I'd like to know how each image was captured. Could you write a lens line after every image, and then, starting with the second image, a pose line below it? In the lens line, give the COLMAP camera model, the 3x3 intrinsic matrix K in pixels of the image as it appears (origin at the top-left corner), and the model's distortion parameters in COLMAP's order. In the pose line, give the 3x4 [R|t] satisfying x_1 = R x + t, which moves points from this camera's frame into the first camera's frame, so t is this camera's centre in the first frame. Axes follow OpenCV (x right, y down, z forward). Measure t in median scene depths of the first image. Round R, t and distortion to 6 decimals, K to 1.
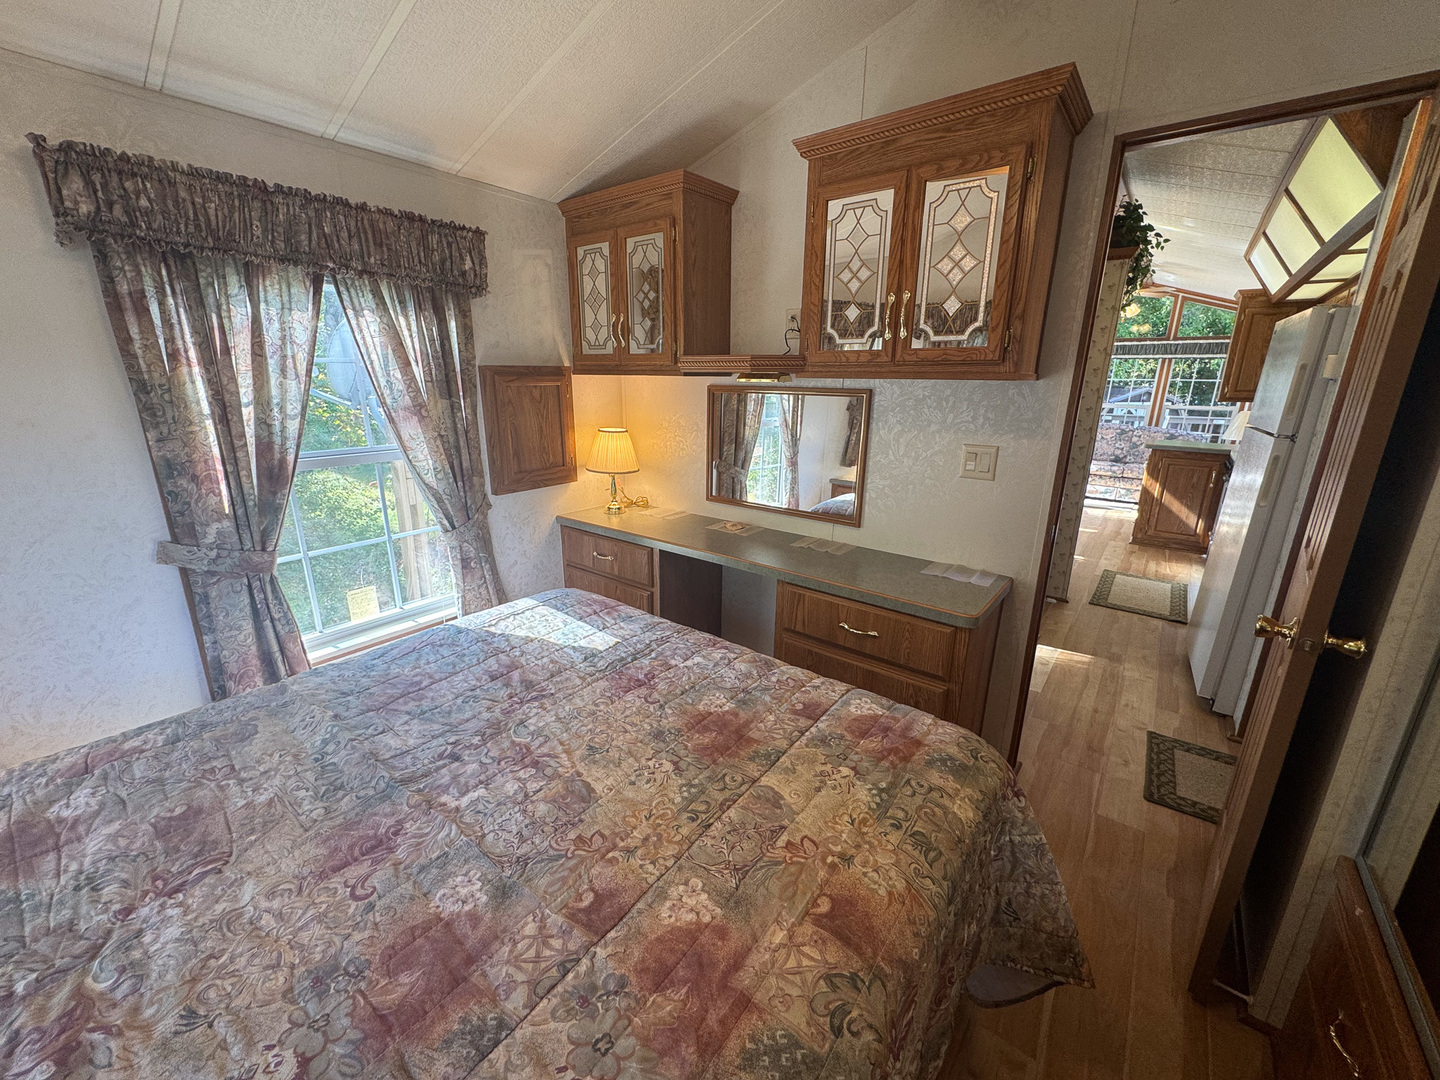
lens RADIAL K [[573.3, 0, 722.6], [0, 573.3, 539.5], [0, 0, 1]] dist [-0.003942, 0.000518]
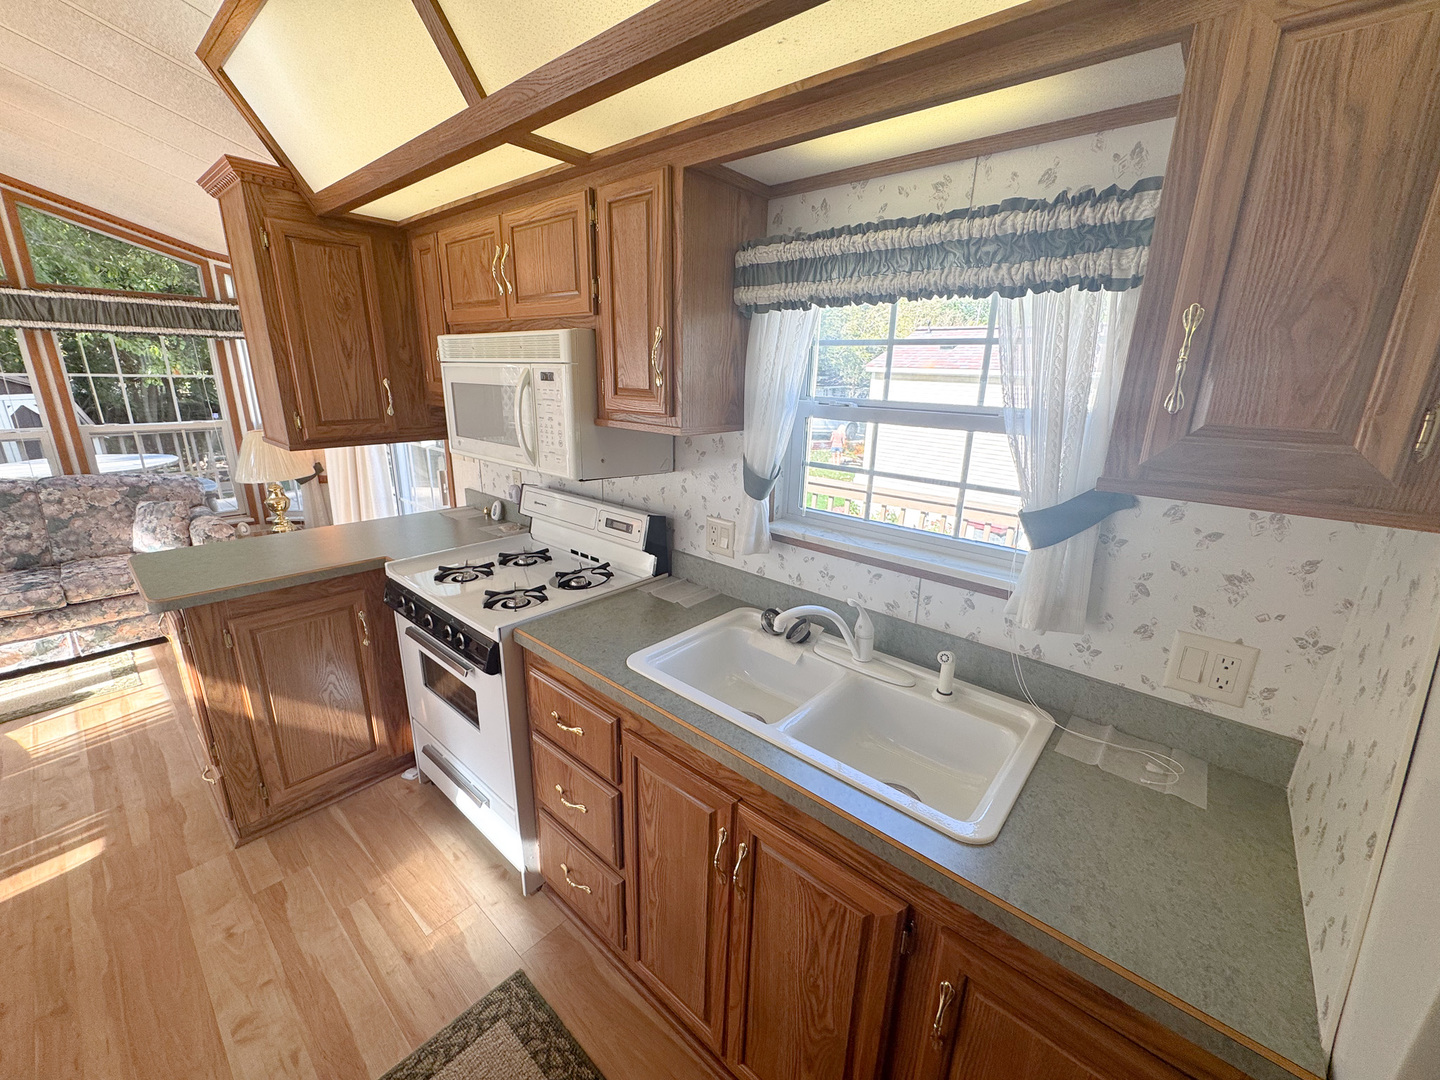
lens RADIAL K [[573.3, 0, 717.8], [0, 573.3, 538.5], [0, 0, 1]] dist [-0.003942, 0.000518]
pose [[0.057146, -0.289840, 0.955367, 0.323974], [0.250912, 0.930386, 0.267253, -0.145728], [-0.966322, 0.224441, 0.125893, 0.453883]]
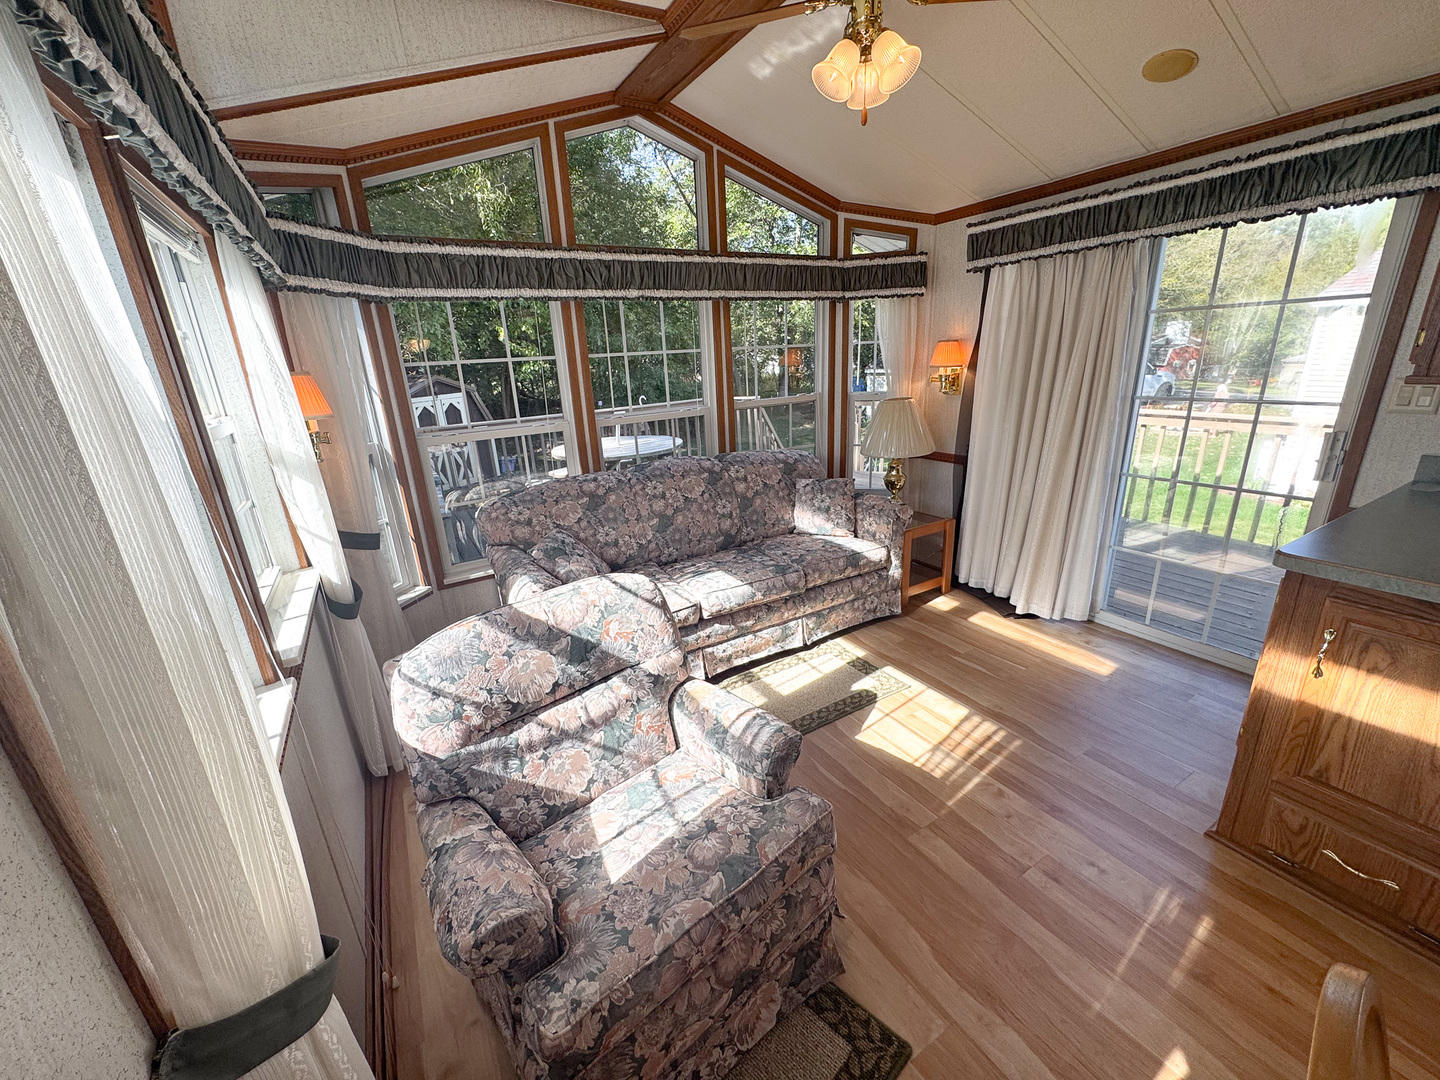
lens RADIAL K [[573.3, 0, 719.6], [0, 573.3, 539.4], [0, 0, 1]] dist [-0.003942, 0.000518]
pose [[0.365867, -0.317057, 0.874995, 0.330231], [0.308270, 0.928392, 0.207507, -0.239317], [-0.878130, 0.193814, 0.437407, 0.852457]]
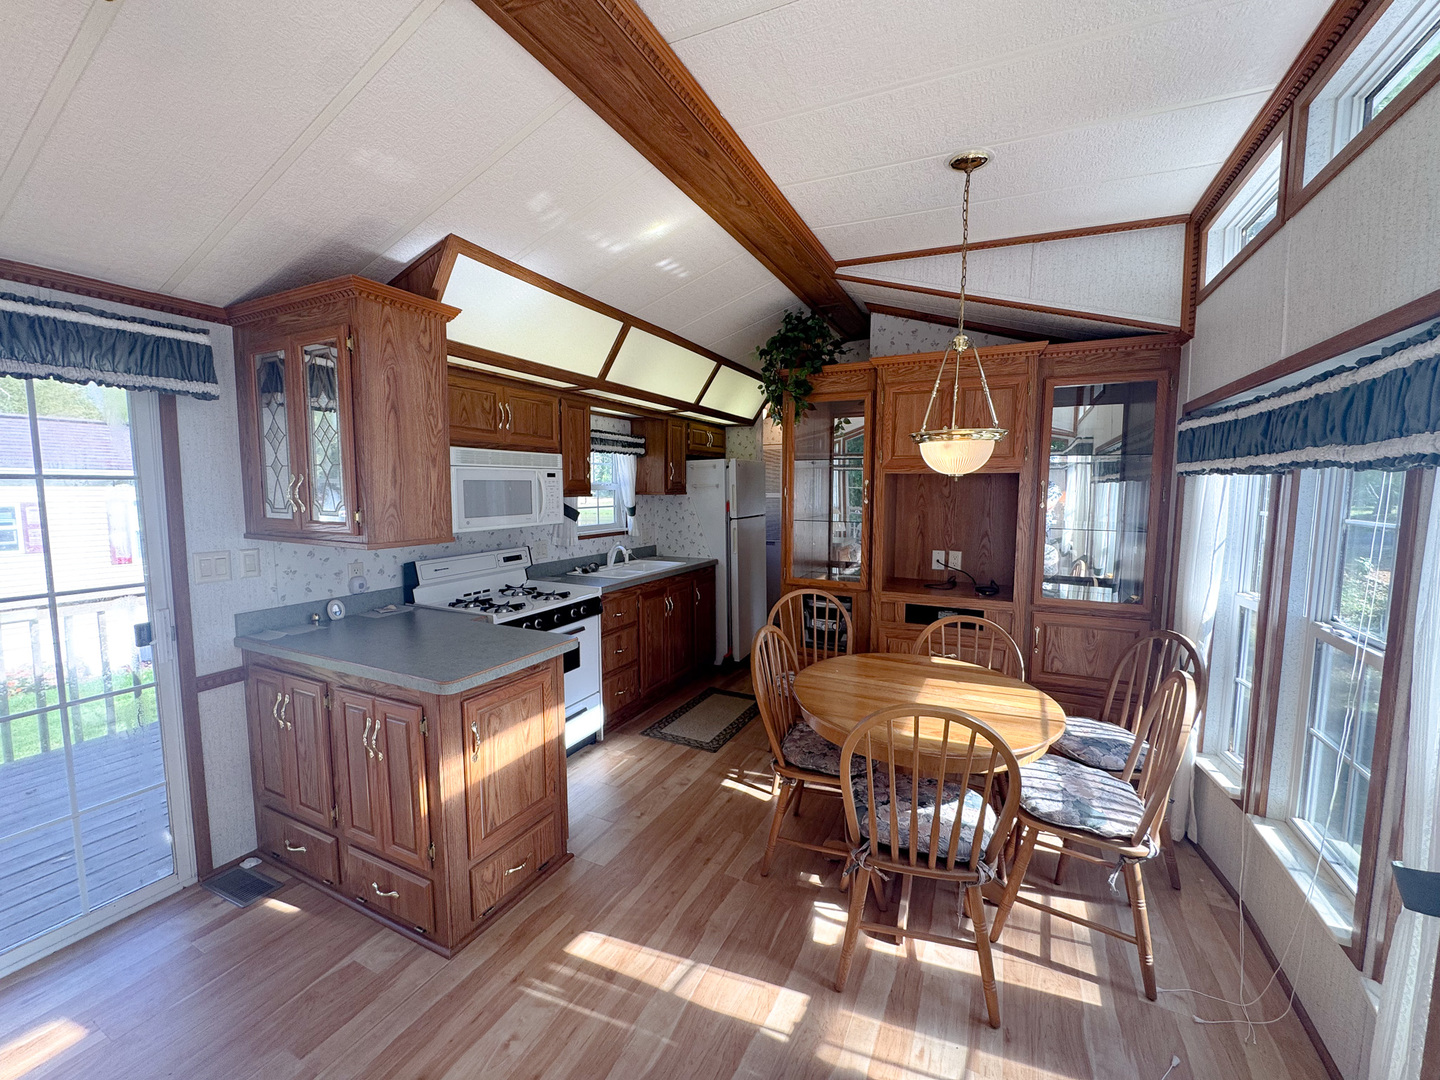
lens RADIAL K [[573.3, 0, 716.9], [0, 573.3, 543.4], [0, 0, 1]] dist [-0.003942, 0.000518]
pose [[-0.982331, 0.004555, -0.187098, 0.506378], [-0.064648, 0.929908, 0.362065, -0.283547], [0.175633, 0.367763, -0.913183, 0.987920]]
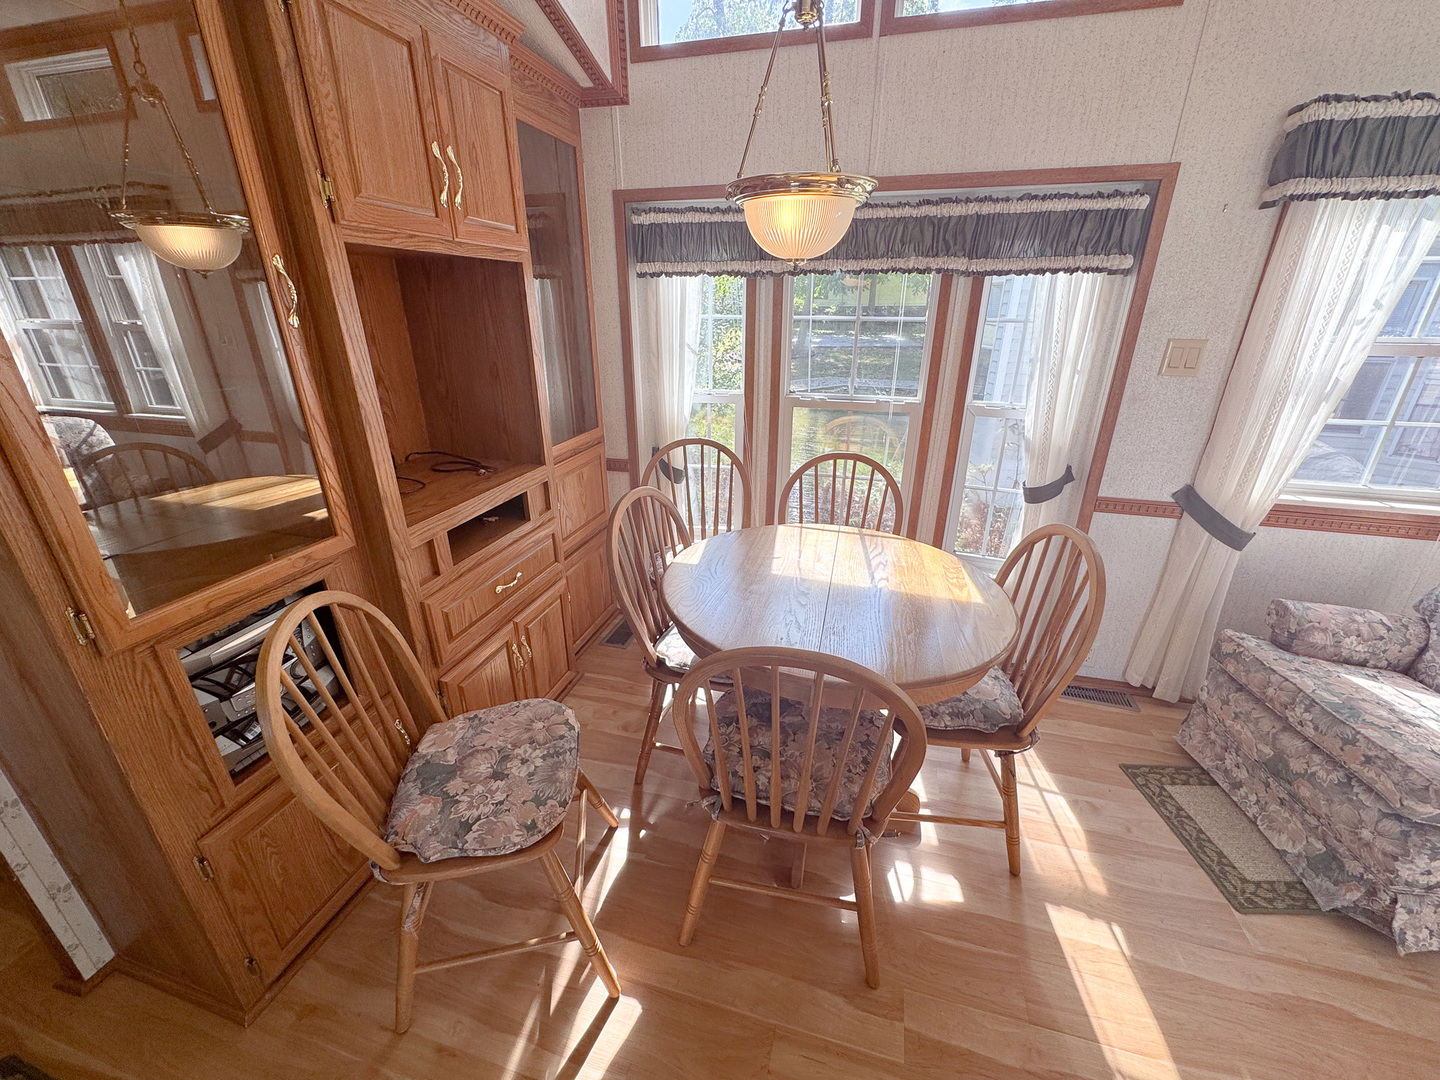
lens RADIAL K [[573.3, 0, 720.9], [0, 573.3, 538.9], [0, 0, 1]] dist [-0.003942, 0.000518]
pose [[0.374880, 0.339579, -0.862642, 0.515678], [-0.251272, 0.932888, 0.258036, -0.174267], [0.892372, 0.120025, 0.435048, 0.633833]]
